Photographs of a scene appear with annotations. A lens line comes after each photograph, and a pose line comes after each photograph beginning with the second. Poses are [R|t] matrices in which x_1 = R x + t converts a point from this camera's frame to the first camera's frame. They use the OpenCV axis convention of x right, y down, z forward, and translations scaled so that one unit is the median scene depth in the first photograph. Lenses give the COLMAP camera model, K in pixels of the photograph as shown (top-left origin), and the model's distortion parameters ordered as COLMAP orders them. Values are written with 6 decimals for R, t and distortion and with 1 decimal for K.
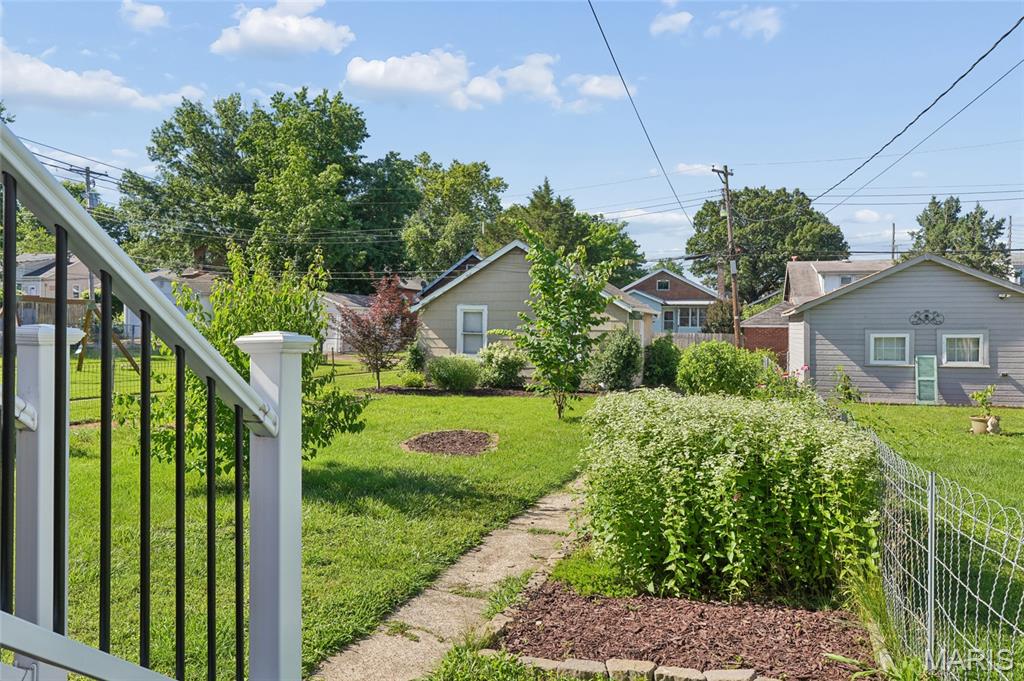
lens RADIAL K [[740.2, 0, 512.2], [0, 740.2, 337.2], [0, 0, 1]] dist [0.005399, 0.003980]
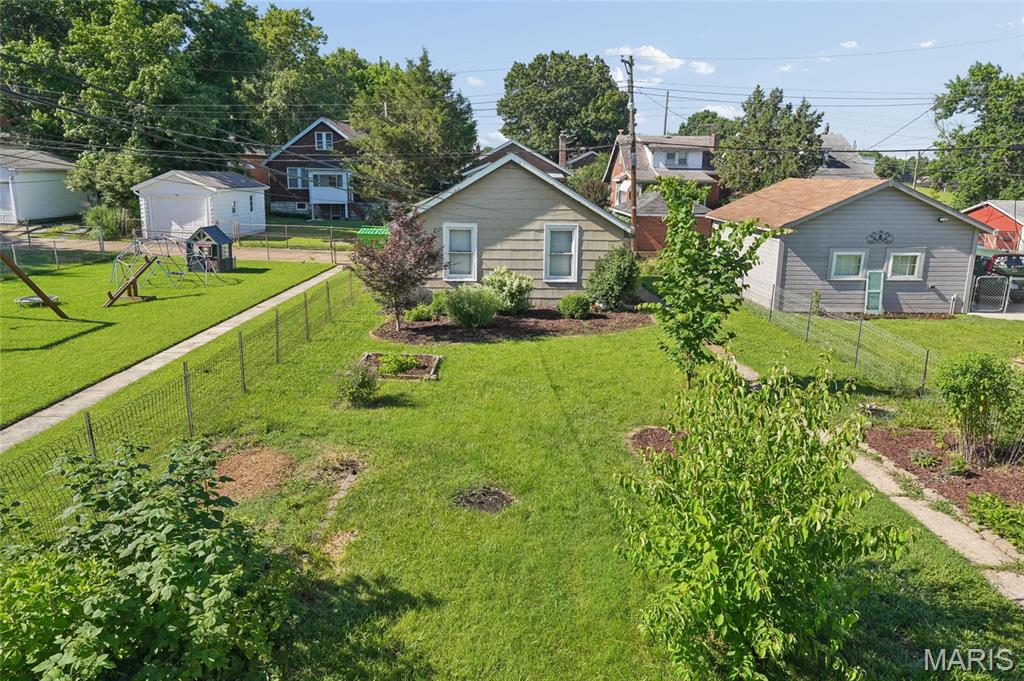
lens RADIAL K [[674.6, 0, 511.3], [0, 674.6, 340.6], [0, 0, 1]] dist [0.006755, 0.000447]
pose [[0.950374, -0.069447, 0.303259, -0.177885], [-0.002272, 0.973192, 0.229982, -0.064237], [-0.311101, -0.219258, 0.924739, 0.107949]]
